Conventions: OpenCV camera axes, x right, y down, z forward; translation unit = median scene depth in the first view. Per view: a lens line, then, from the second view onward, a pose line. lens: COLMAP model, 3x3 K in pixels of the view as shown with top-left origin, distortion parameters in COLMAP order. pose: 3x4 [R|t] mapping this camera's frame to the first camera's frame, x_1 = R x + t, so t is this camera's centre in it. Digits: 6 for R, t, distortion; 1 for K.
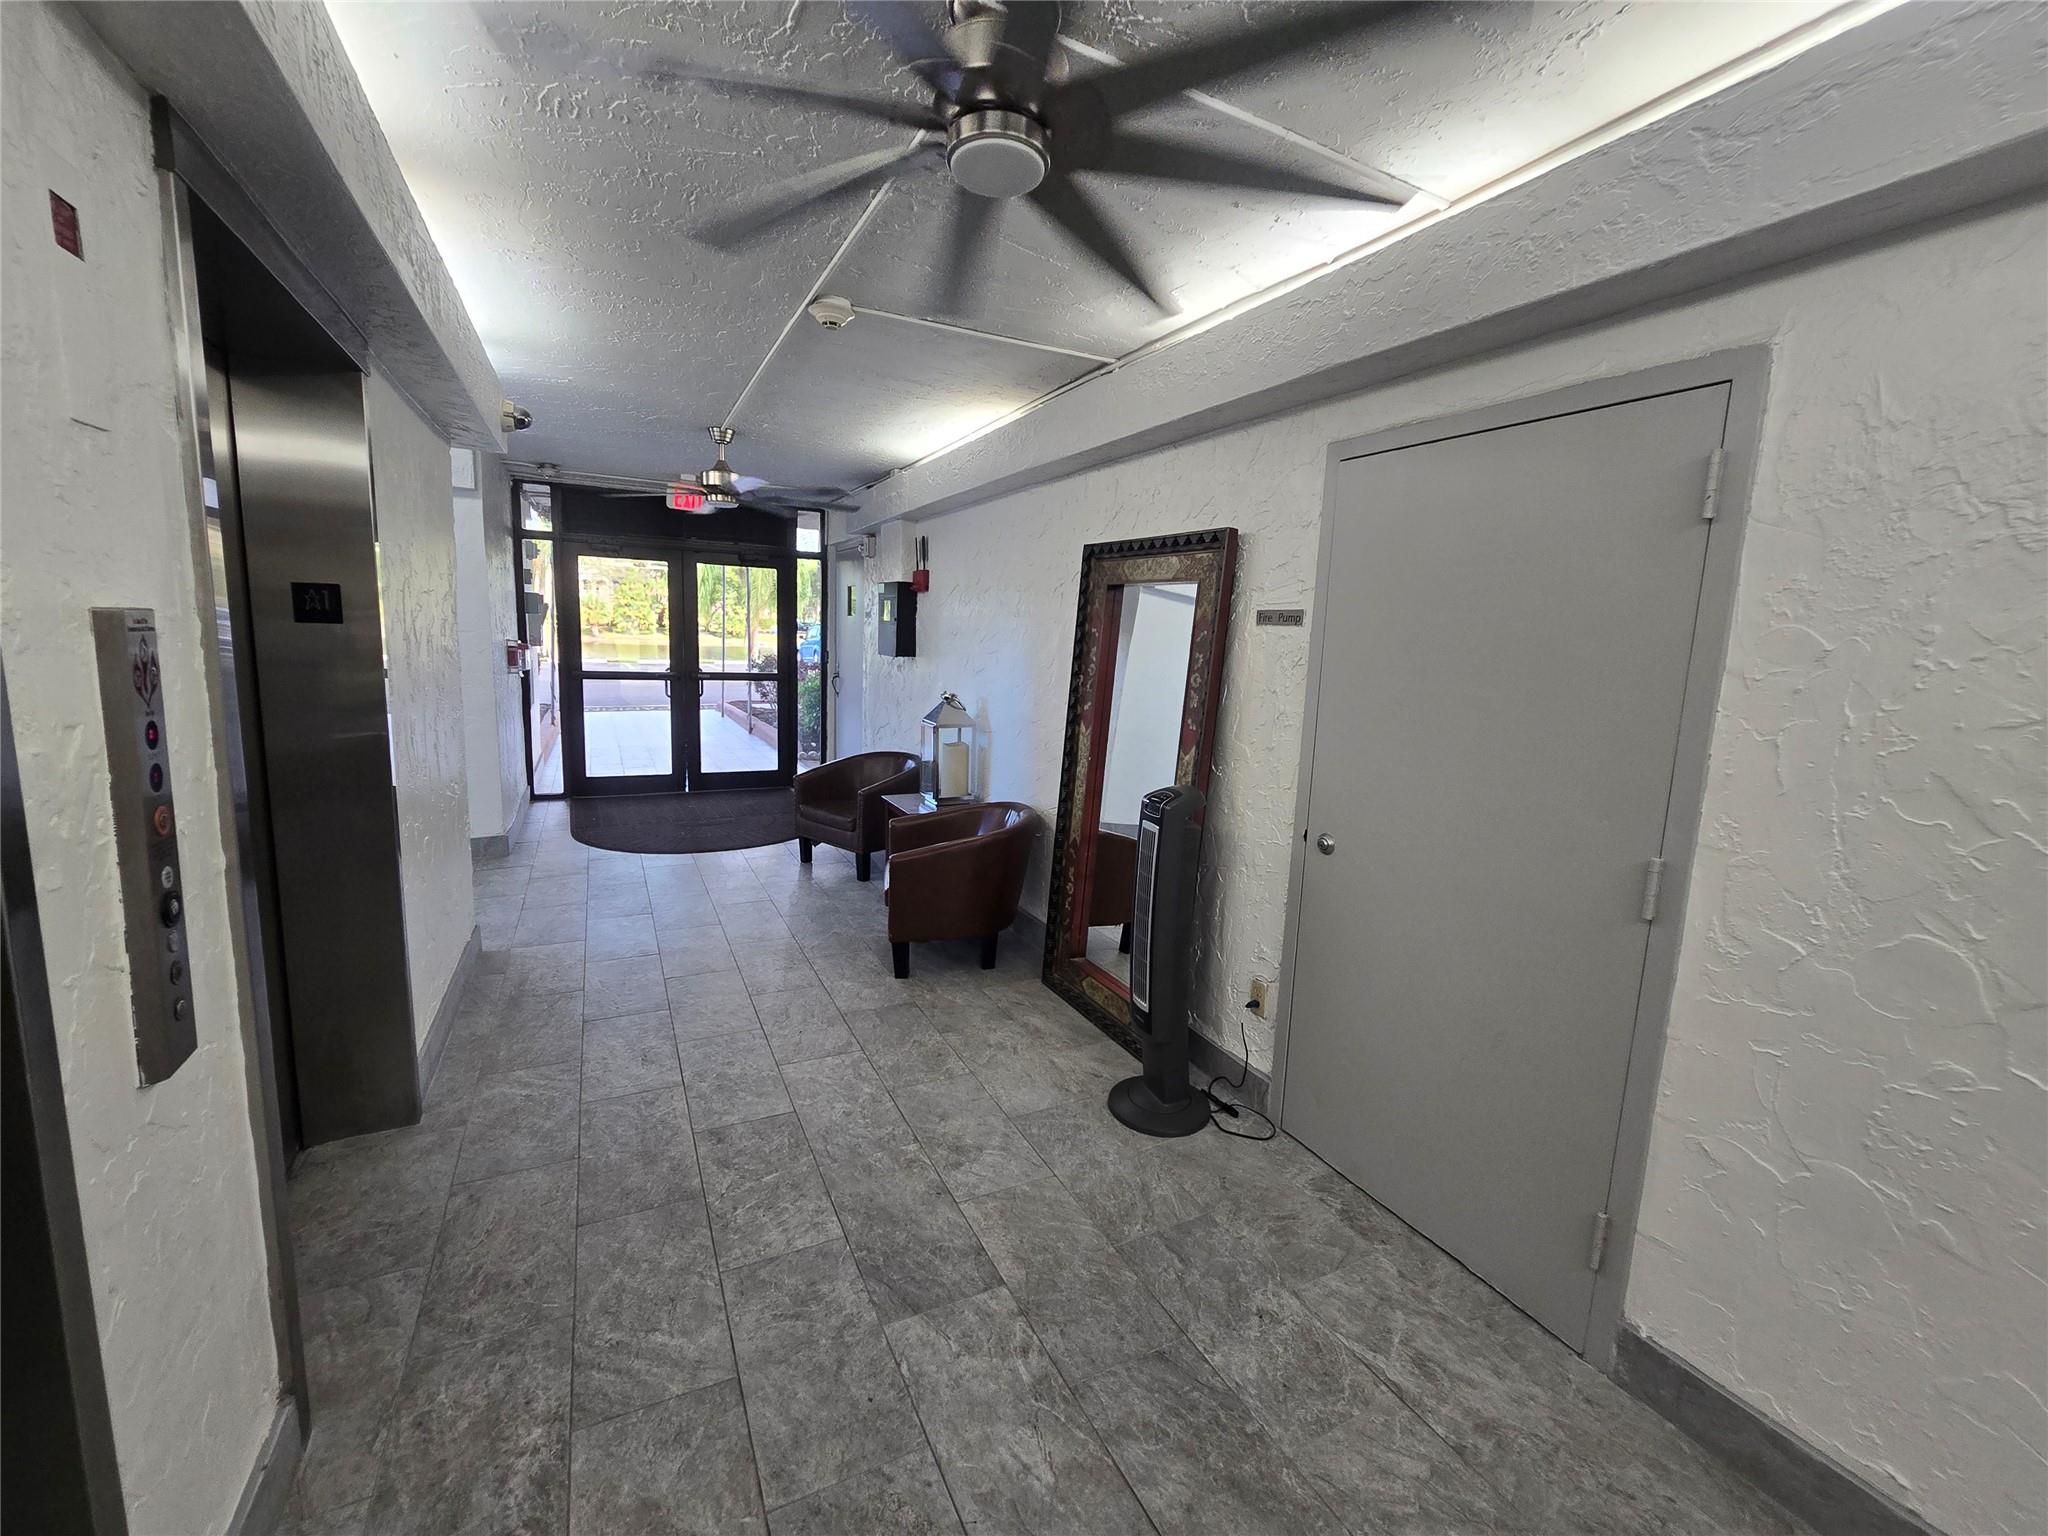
lens RADIAL K [[829.5, 0, 1021.3], [0, 829.5, 757.7], [0, 0, 1]] dist [0.000808, -0.002930]
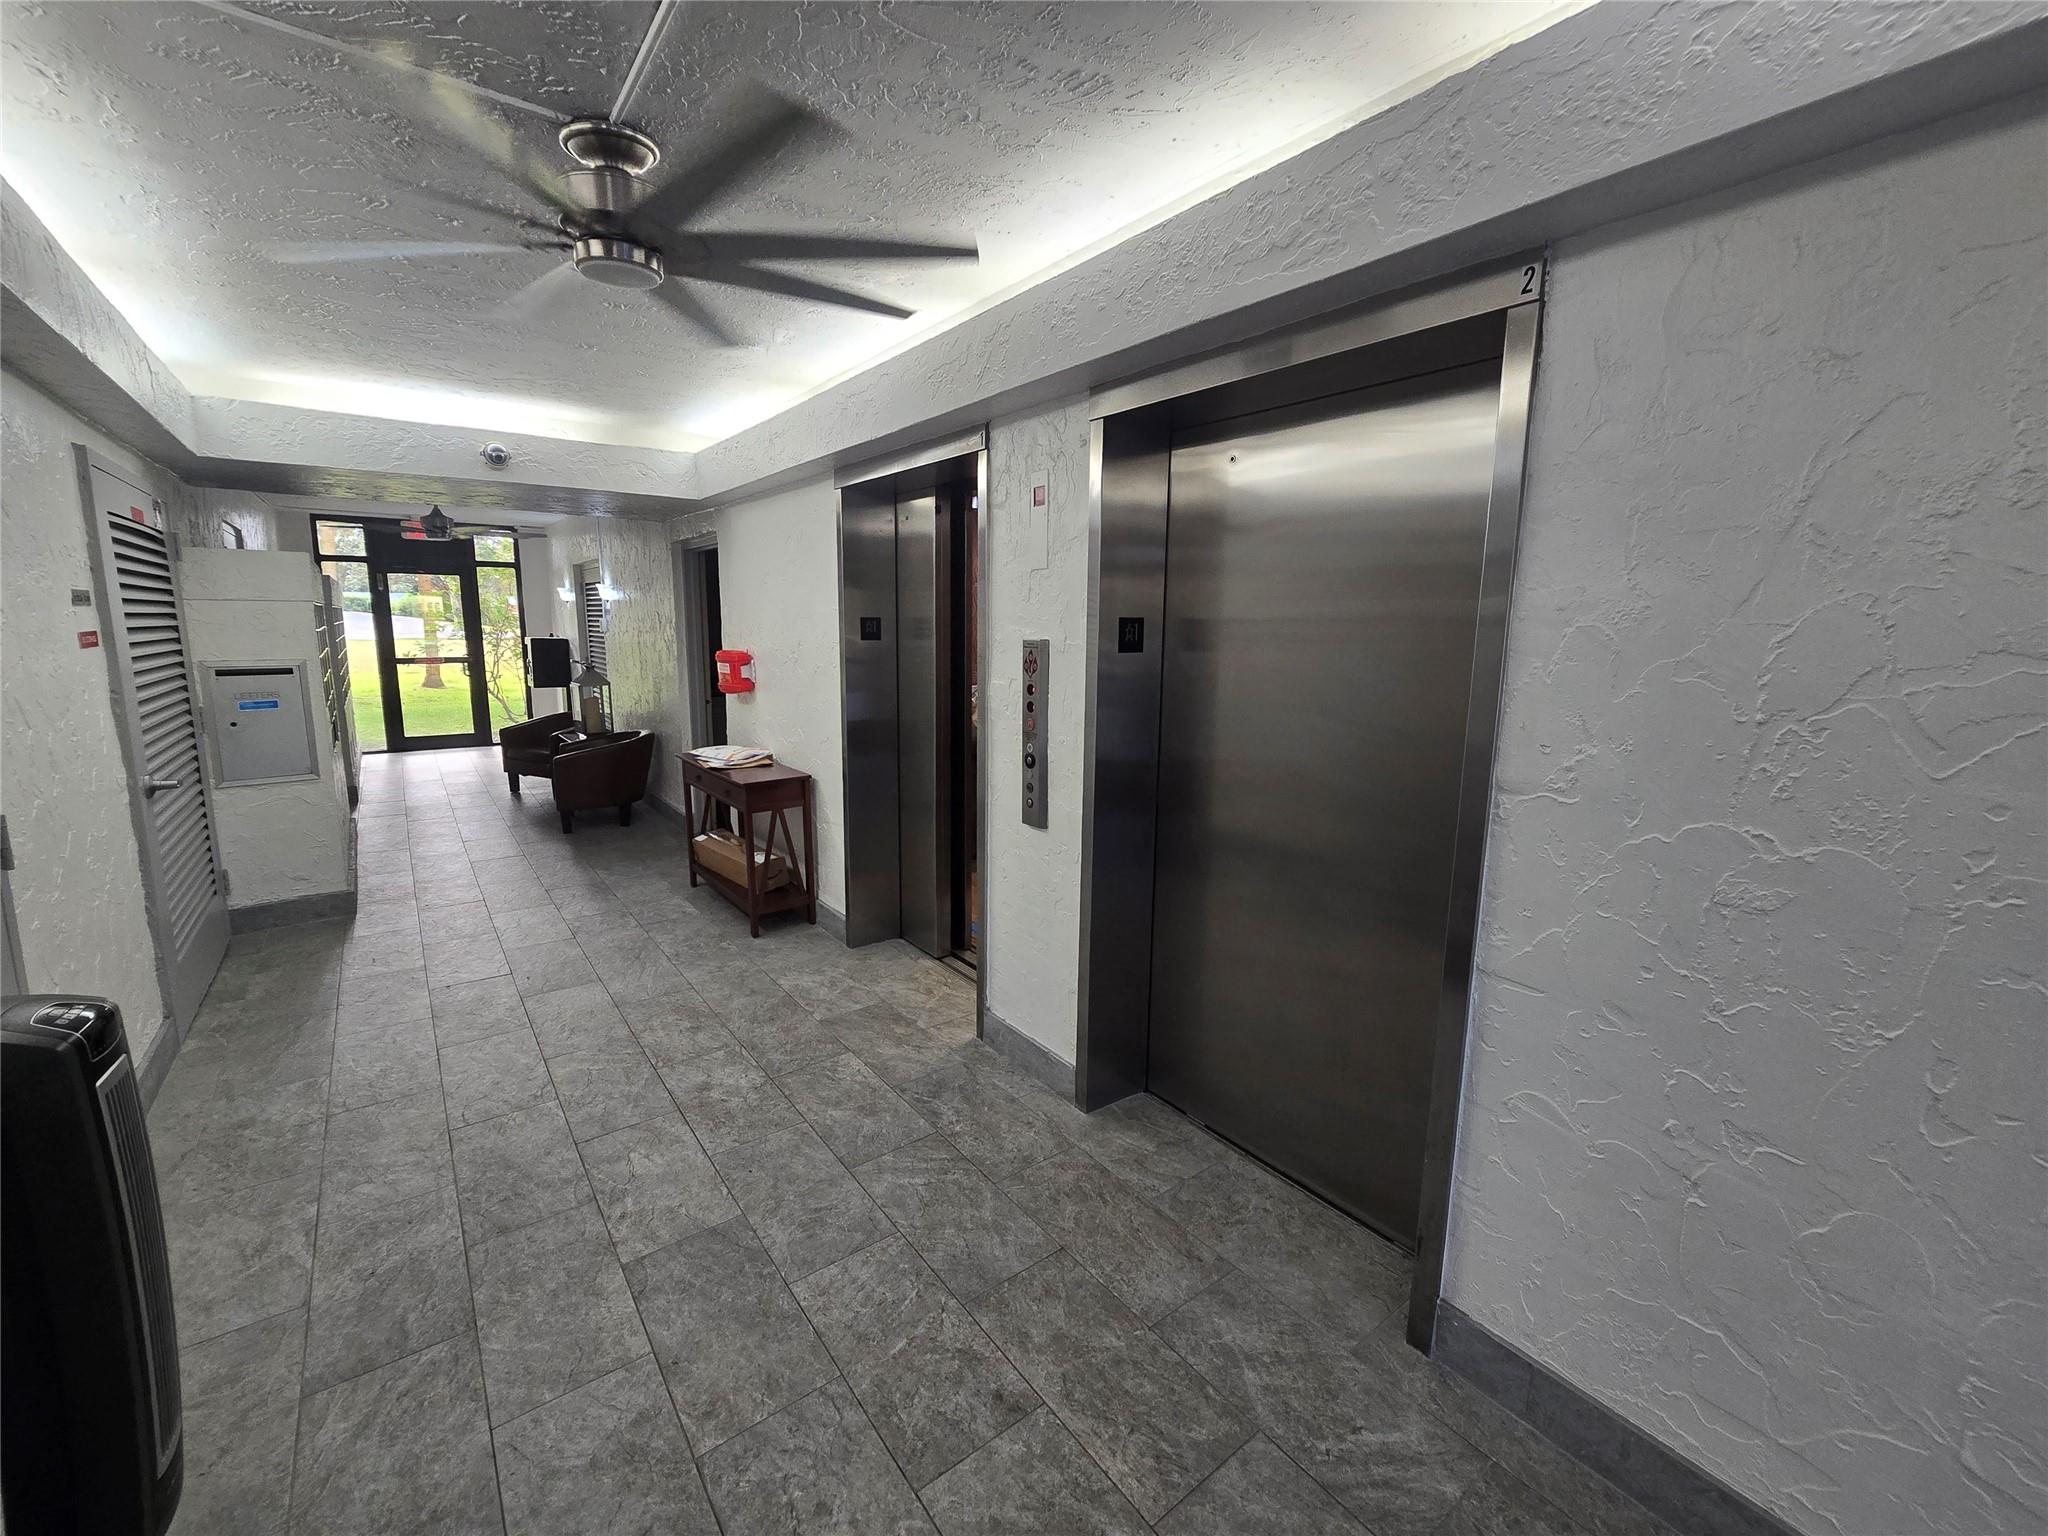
lens RADIAL K [[829.5, 0, 1021.3], [0, 829.5, 757.7], [0, 0, 1]] dist [0.000808, -0.002930]
pose [[-0.981872, -0.016573, -0.188818, -0.237609], [-0.073391, 0.951708, 0.298104, -0.247946], [0.174759, 0.306558, -0.935672, 1.455705]]
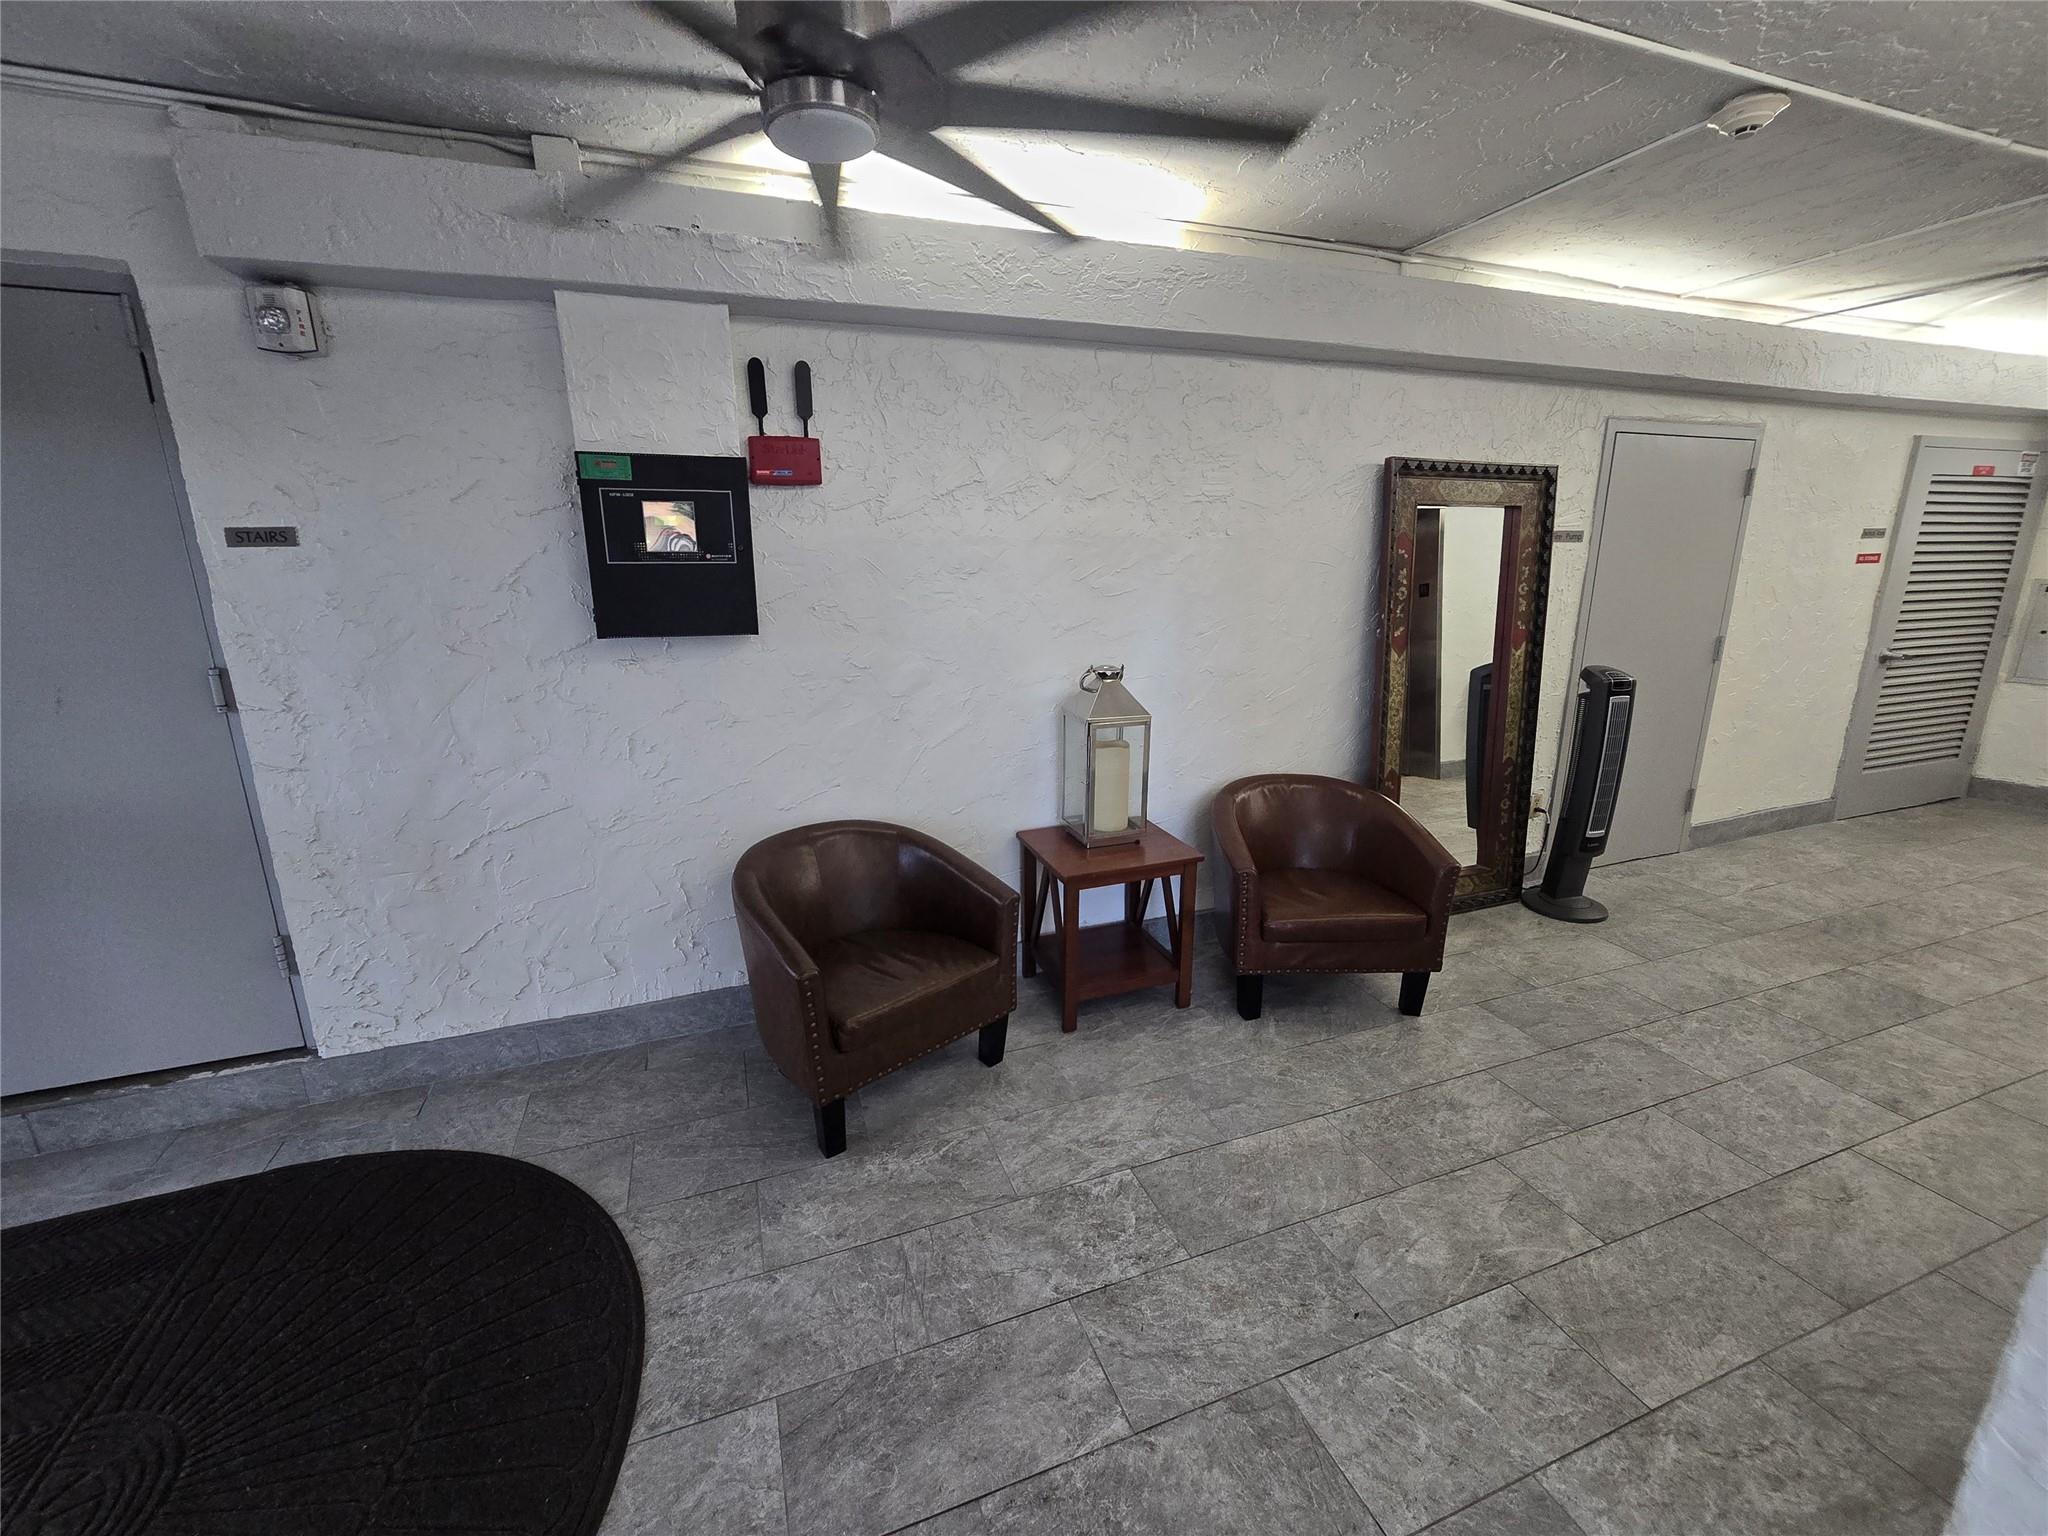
lens RADIAL K [[830.8, 0, 1001.7], [0, 830.8, 762.8], [0, 0, 1]] dist [-0.035316, 0.010420]
pose [[0.141450, -0.275911, 0.950718, -1.264699], [0.168626, 0.953054, 0.251501, -0.318445], [-0.975478, 0.124741, 0.181335, 1.757894]]
